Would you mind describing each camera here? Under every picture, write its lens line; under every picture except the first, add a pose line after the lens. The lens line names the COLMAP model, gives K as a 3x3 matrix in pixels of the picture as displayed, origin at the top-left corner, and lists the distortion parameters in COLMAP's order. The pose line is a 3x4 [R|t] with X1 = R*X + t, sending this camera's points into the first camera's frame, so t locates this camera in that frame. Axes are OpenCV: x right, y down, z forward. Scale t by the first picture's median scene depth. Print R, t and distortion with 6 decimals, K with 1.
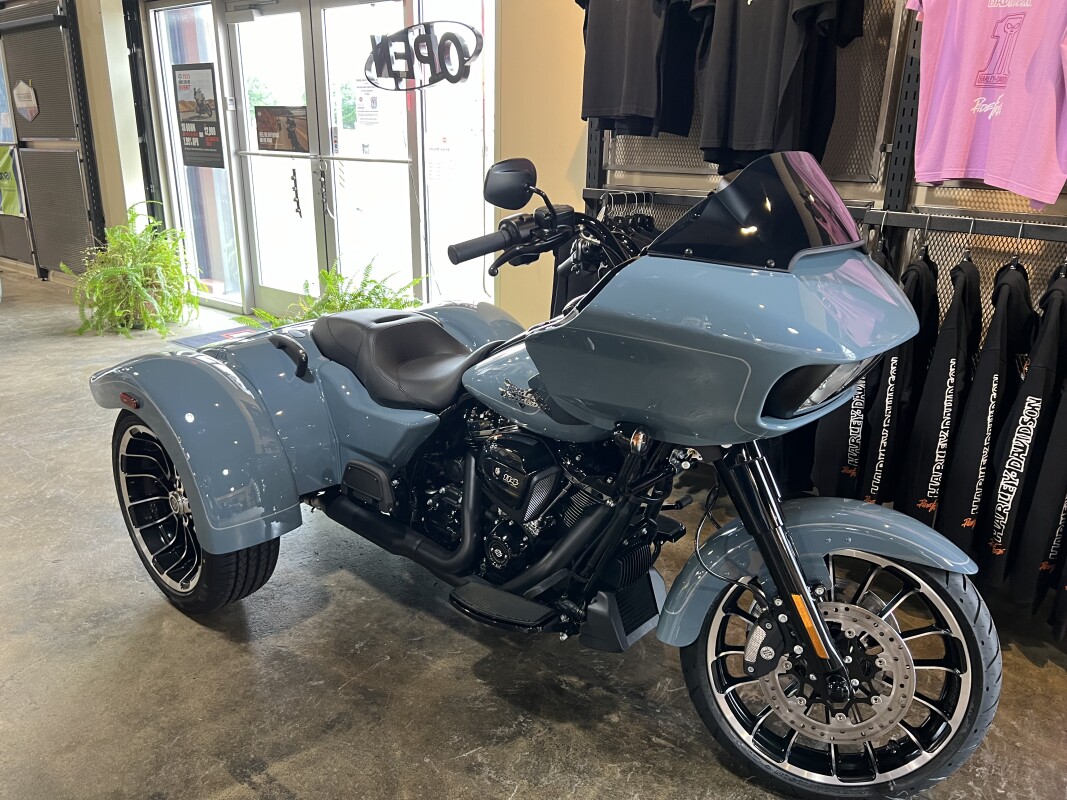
lens RADIAL K [[840.4, 0, 533.5], [0, 840.4, 400.0], [0, 0, 1]] dist [0.043102, -0.032525]
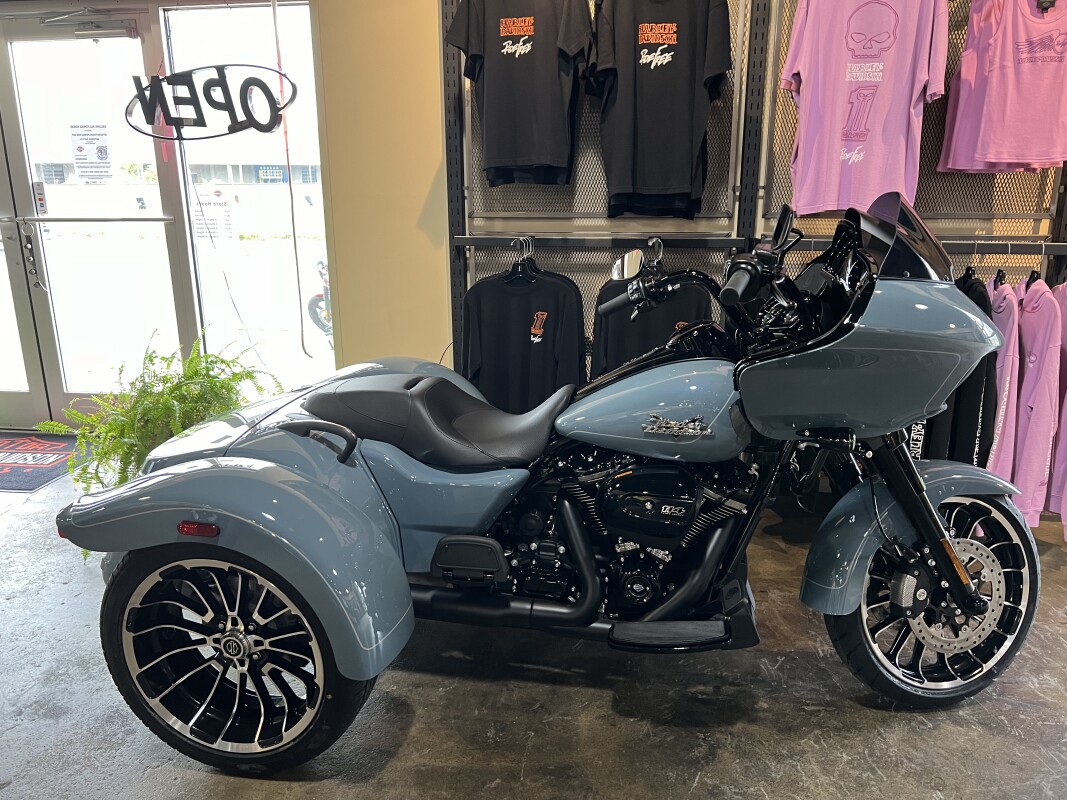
lens RADIAL K [[840.4, 0, 533.5], [0, 840.4, 400.0], [0, 0, 1]] dist [0.043102, -0.032525]
pose [[0.846705, -0.155712, 0.508767, -0.554520], [0.181177, 0.983450, -0.000528, -0.056061], [-0.500265, 0.092623, 0.860904, 0.141611]]
